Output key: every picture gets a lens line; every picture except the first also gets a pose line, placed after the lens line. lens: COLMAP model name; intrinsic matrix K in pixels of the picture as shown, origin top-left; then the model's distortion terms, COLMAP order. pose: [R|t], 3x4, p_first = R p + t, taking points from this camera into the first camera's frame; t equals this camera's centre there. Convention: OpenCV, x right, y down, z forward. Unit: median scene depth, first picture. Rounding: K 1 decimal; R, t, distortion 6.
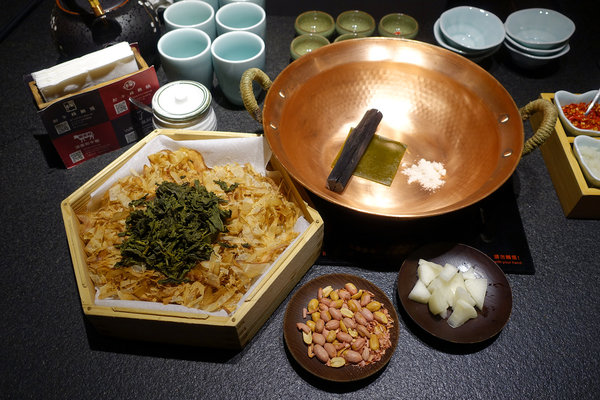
lens RADIAL K [[541.2, 0, 299.5], [0, 541.2, 200.4], [0, 0, 1]] dist [-0.003251, 0.000480]
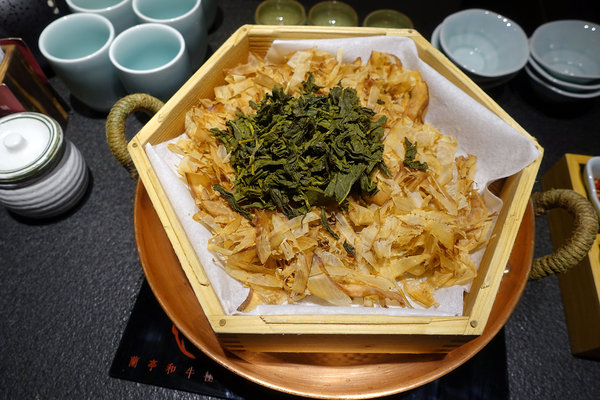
lens RADIAL K [[427.6, 0, 300.7], [0, 427.6, 197.7], [0, 0, 1]] dist [-0.002916, -0.000467]
pose [[0.585535, 0.711240, -0.388957, 0.011017], [-0.652396, 0.698243, 0.294680, -0.055959], [0.481174, 0.081209, 0.872855, 0.540212]]
